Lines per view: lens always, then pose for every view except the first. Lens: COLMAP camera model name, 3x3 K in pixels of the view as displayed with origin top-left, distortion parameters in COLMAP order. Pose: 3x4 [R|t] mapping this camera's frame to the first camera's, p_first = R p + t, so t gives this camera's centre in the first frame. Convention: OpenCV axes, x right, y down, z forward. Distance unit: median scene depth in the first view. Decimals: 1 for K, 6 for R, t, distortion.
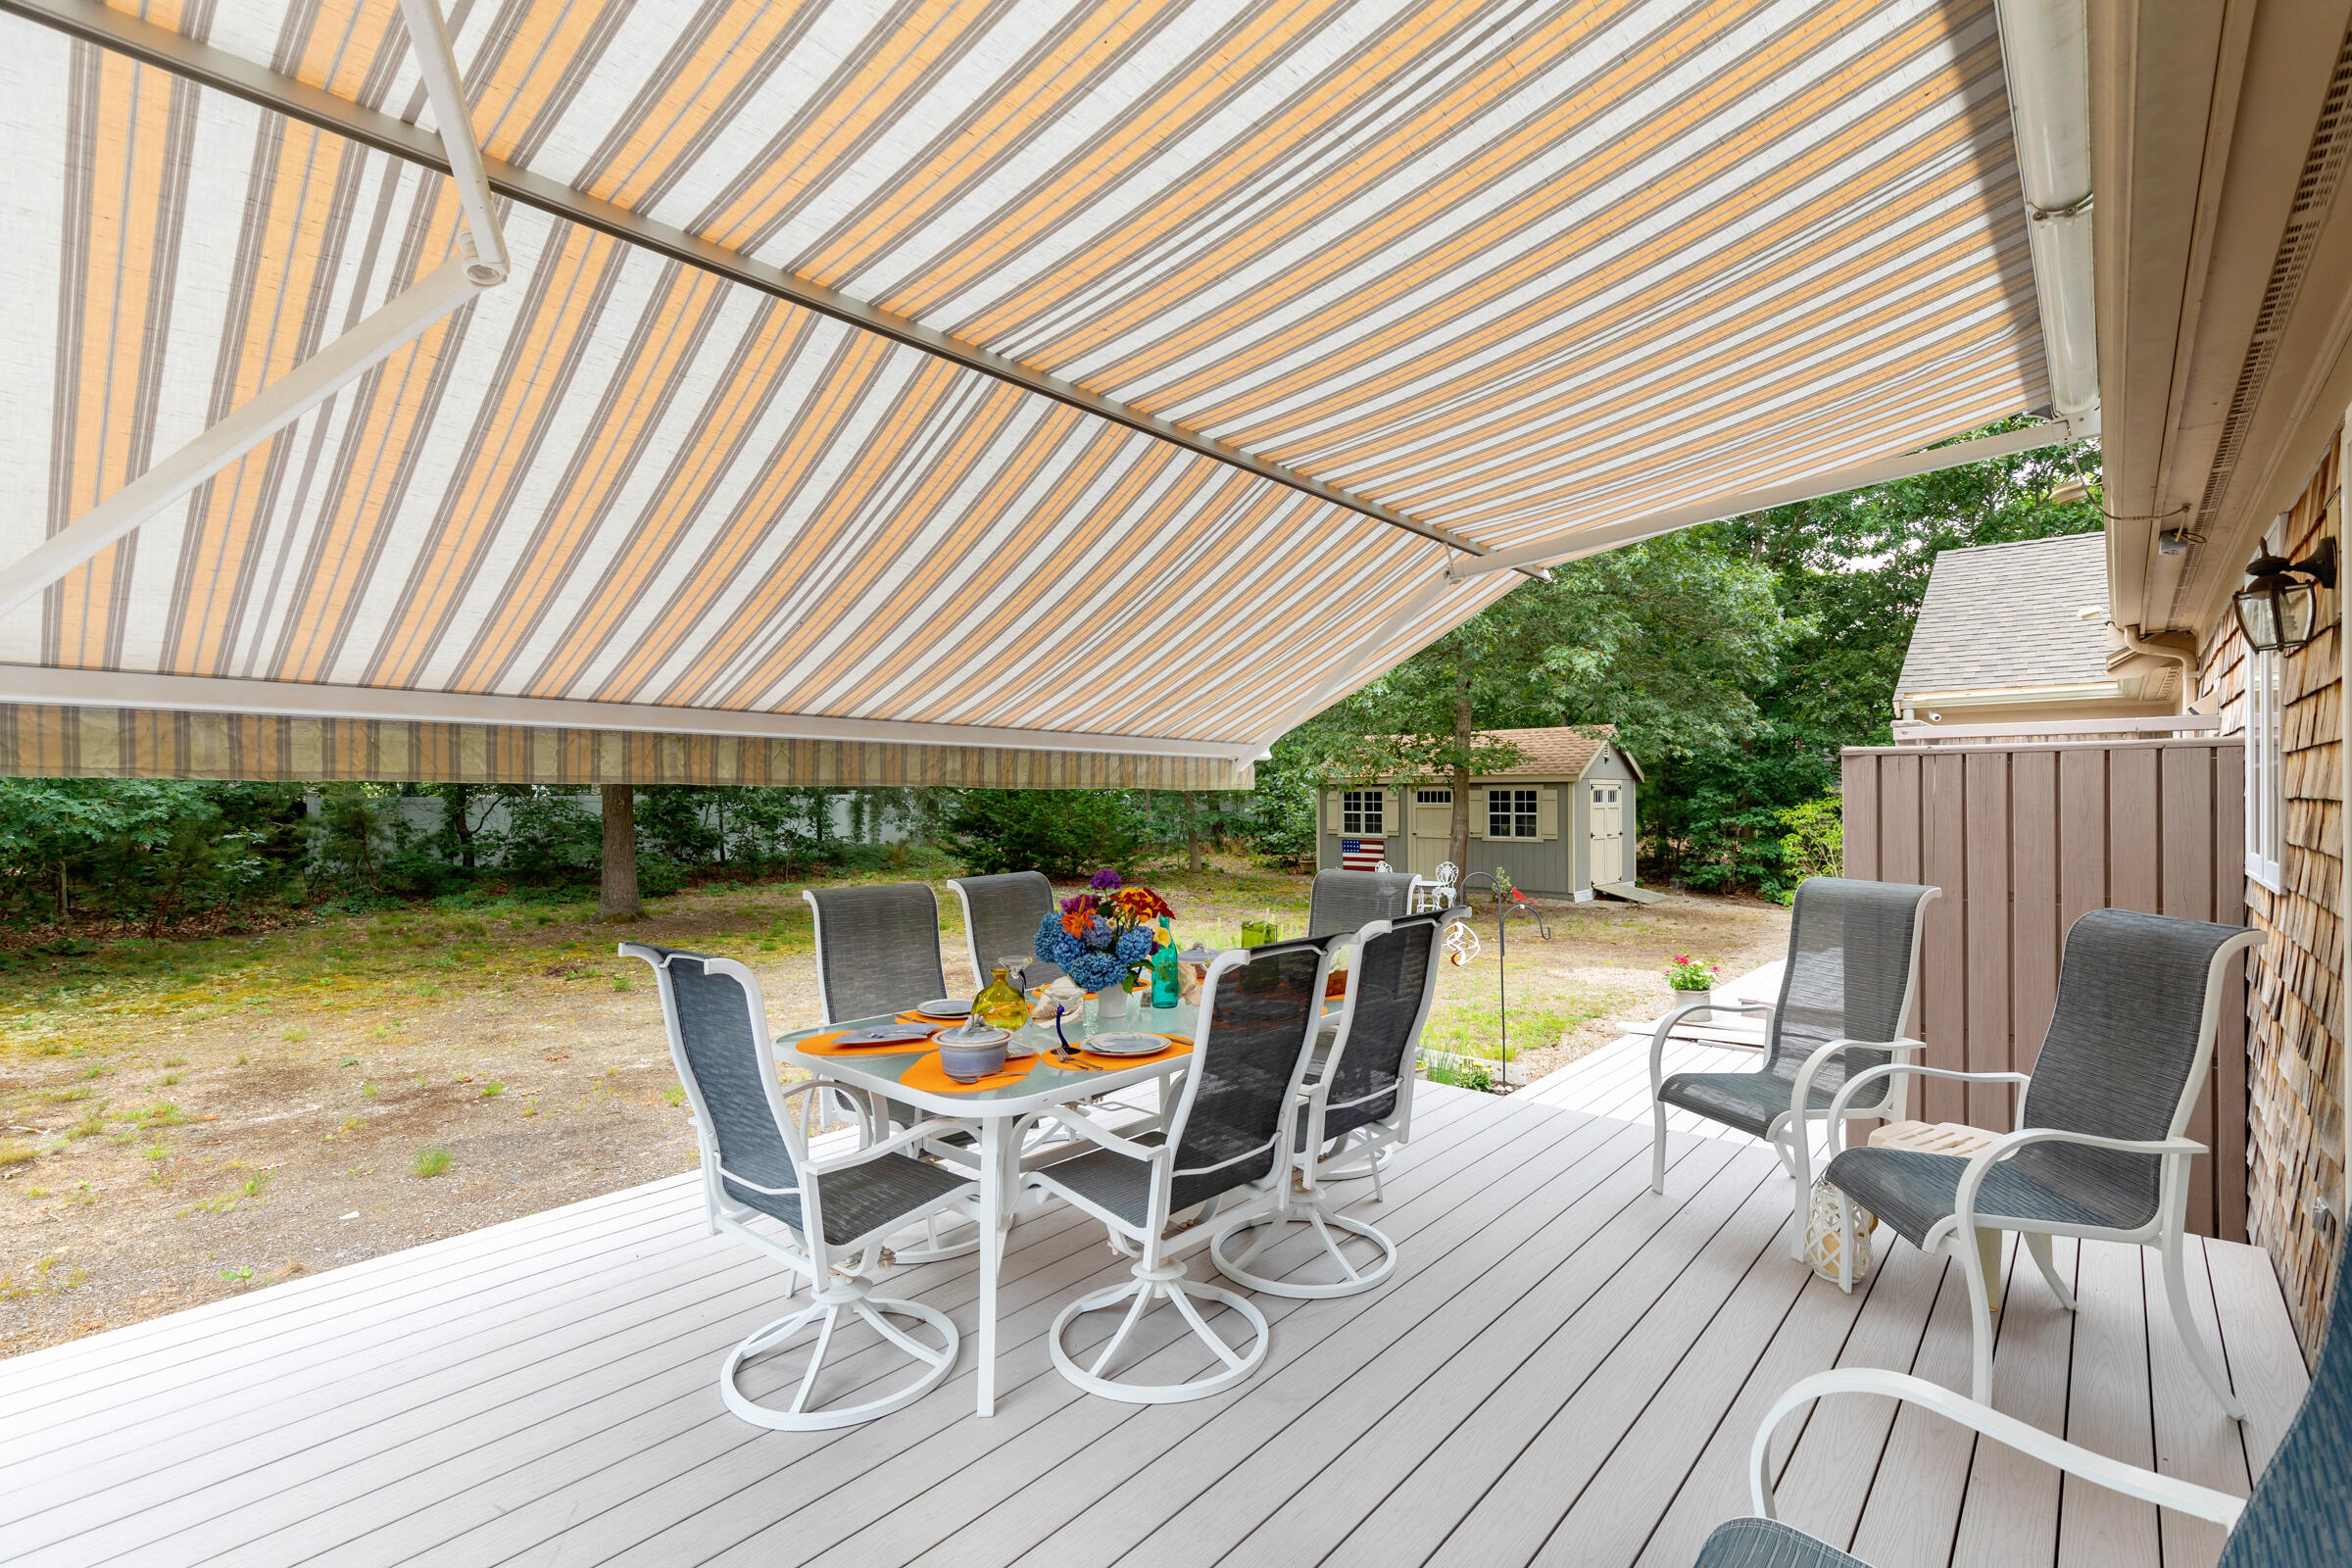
lens RADIAL K [[1067.4, 0, 1170.9], [0, 1067.4, 789.0], [0, 0, 1]] dist [0.005418, 0.001293]
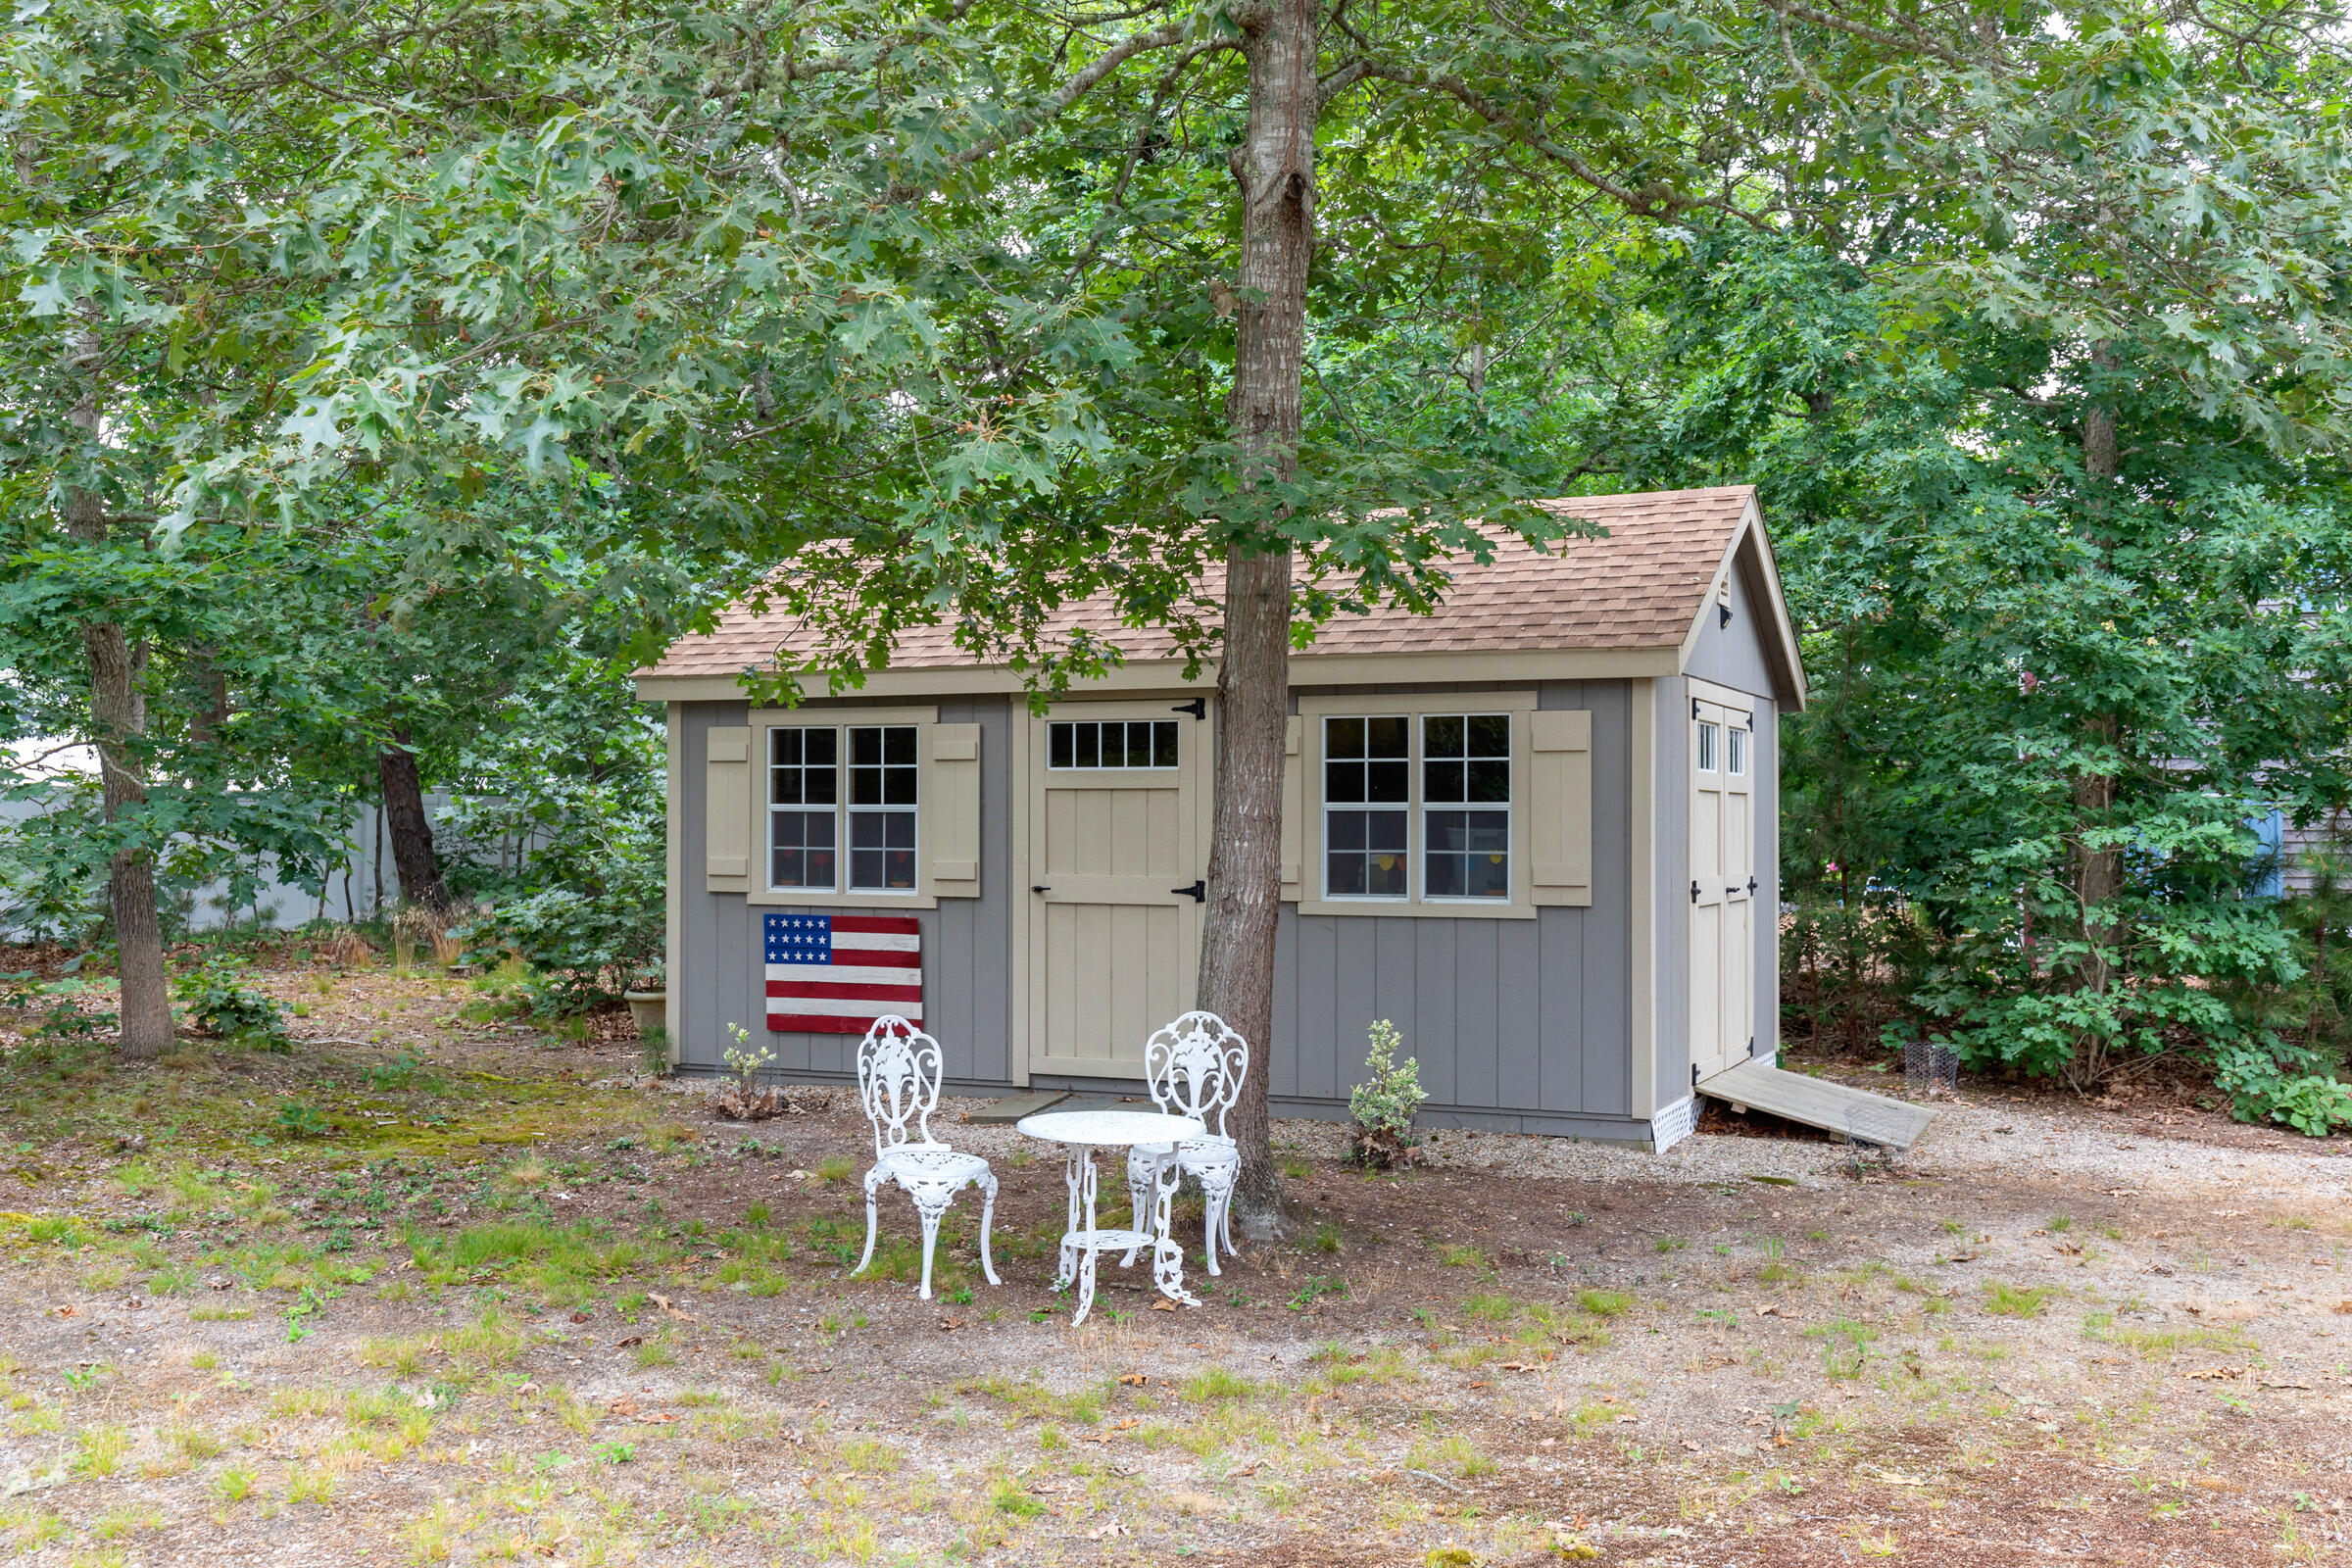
lens RADIAL K [[2291.2, 0, 1176.5], [0, 2291.2, 783.8], [0, 0, 1]] dist [0.003880, 0.000000]
pose [[0.956820, 0.009982, 0.290510, 0.106679], [-0.006587, 0.999898, -0.012665, 0.025070], [-0.290607, 0.010204, 0.956788, 0.495774]]
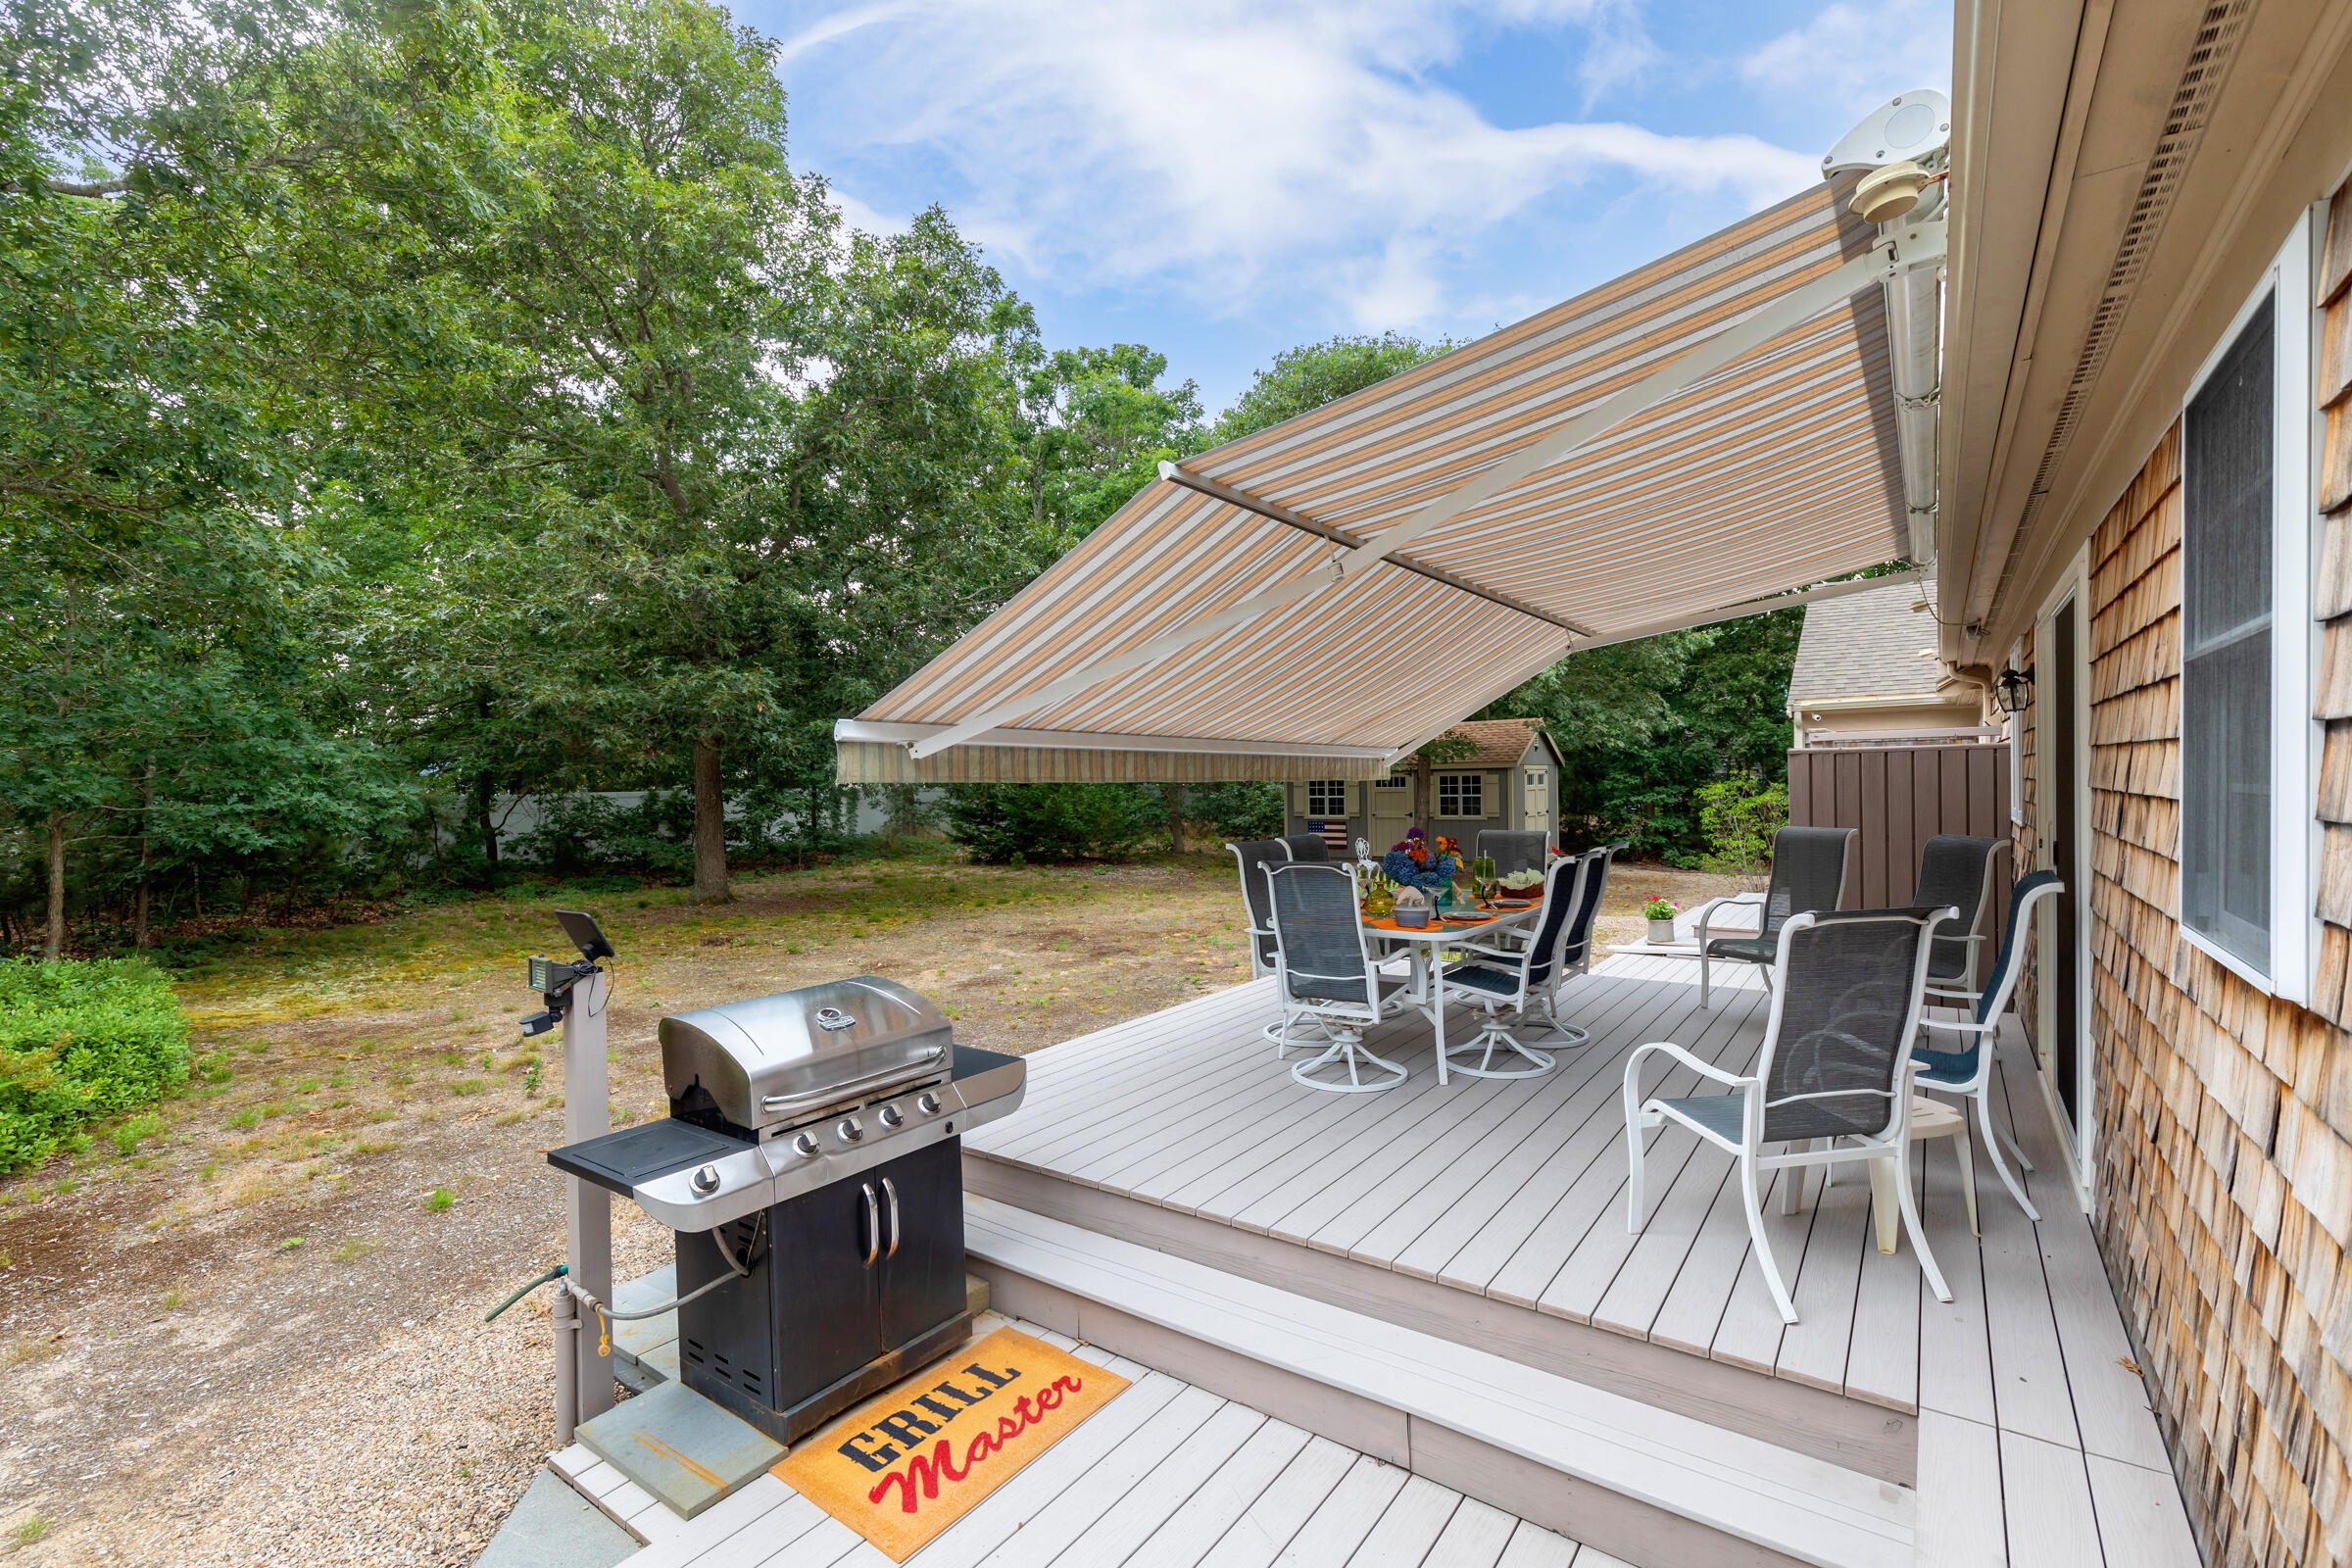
lens RADIAL K [[1067.4, 0, 1165.6], [0, 1067.4, 788.3], [0, 0, 1]] dist [0.005418, 0.001293]
pose [[0.995118, -0.014953, 0.097551, -0.112810], [0.013926, 0.999840, 0.011209, -0.002487], [-0.097703, -0.009795, 0.995167, -0.125081]]
